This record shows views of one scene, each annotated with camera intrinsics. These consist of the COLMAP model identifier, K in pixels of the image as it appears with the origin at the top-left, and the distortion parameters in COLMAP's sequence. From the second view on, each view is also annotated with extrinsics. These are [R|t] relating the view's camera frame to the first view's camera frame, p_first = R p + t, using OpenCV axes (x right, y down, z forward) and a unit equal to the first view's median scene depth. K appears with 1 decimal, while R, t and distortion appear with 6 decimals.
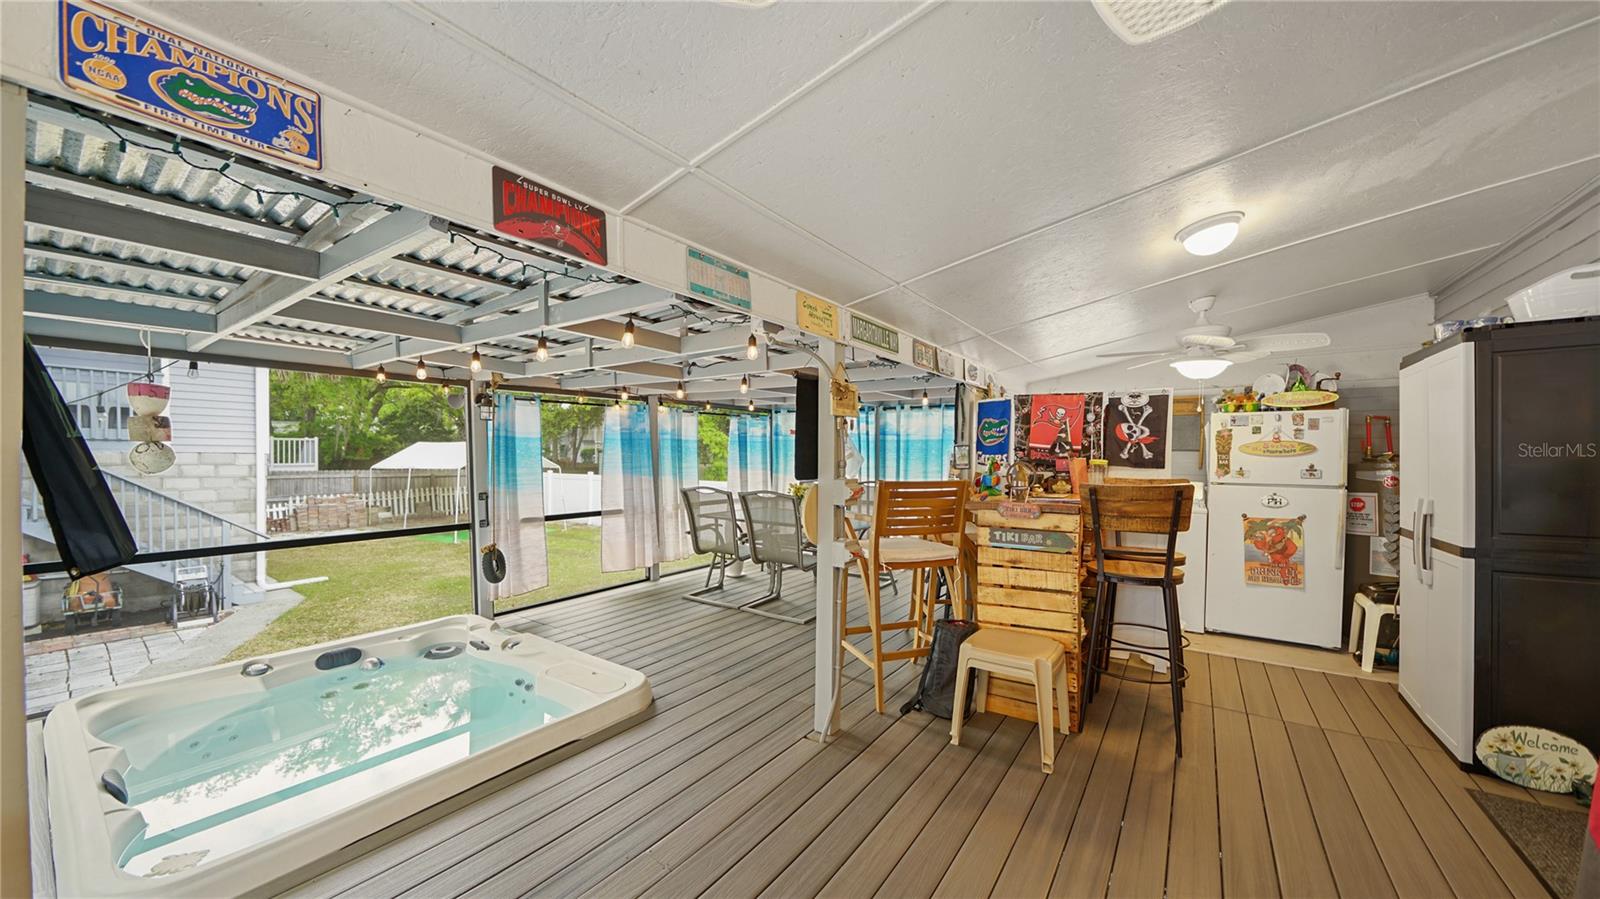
lens RADIAL K [[561.2, 0, 802.5], [0, 561.2, 467.7], [0, 0, 1]] dist [-0.001348, -0.000346]
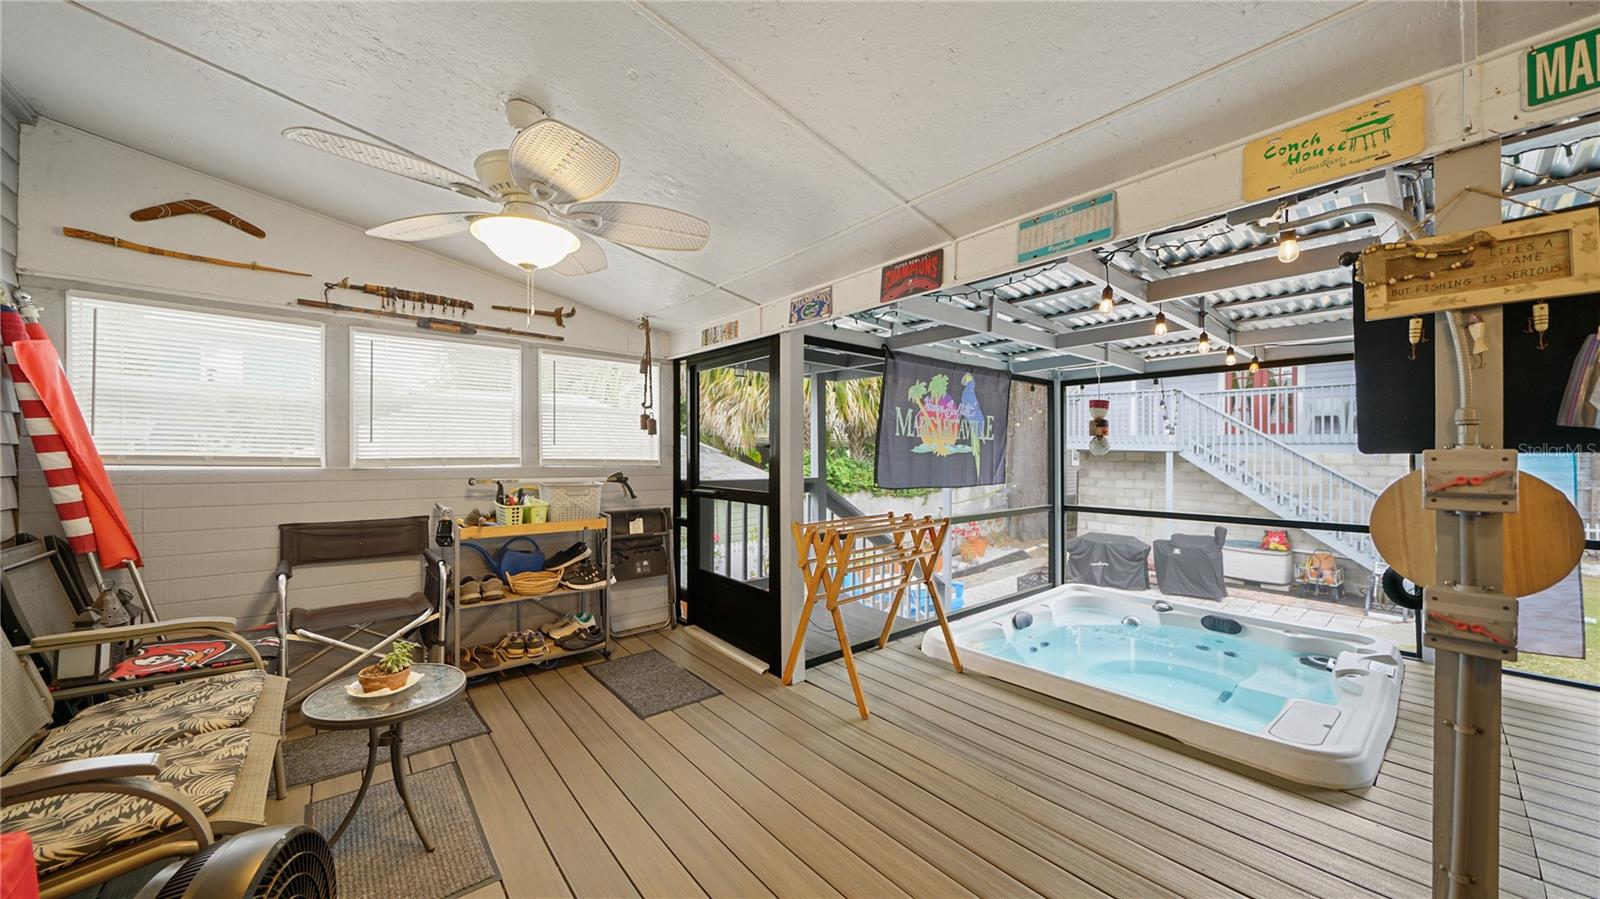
lens RADIAL K [[547.4, 0, 774.2], [0, 547.4, 457.4], [0, 0, 1]] dist [-0.001071, -0.000070]
pose [[-0.279650, -0.005736, -0.960085, 0.349107], [-0.029544, 0.999560, 0.002634, 0.022992], [0.959647, 0.029101, -0.279696, 0.327897]]
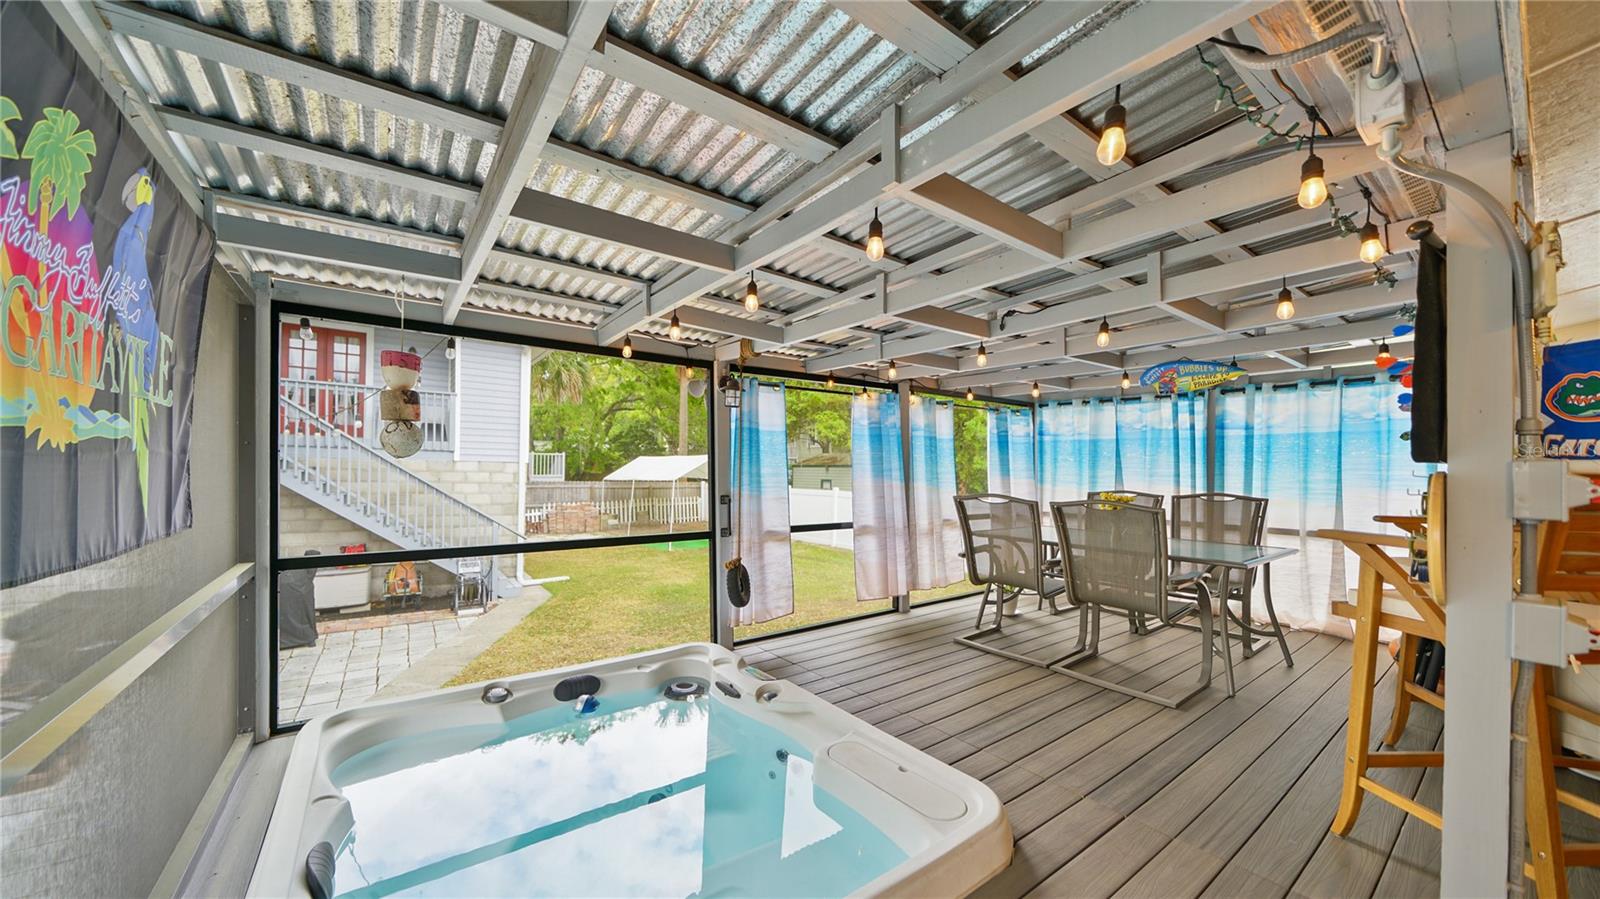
lens RADIAL K [[565.3, 0, 799.6], [0, 565.3, 471.5], [0, 0, 1]] dist [0.000113, -0.000068]
pose [[0.949407, 0.004907, -0.314011, -0.189238], [-0.012965, 0.999638, -0.023579, 0.026057], [0.313782, 0.026457, 0.949126, 0.223911]]
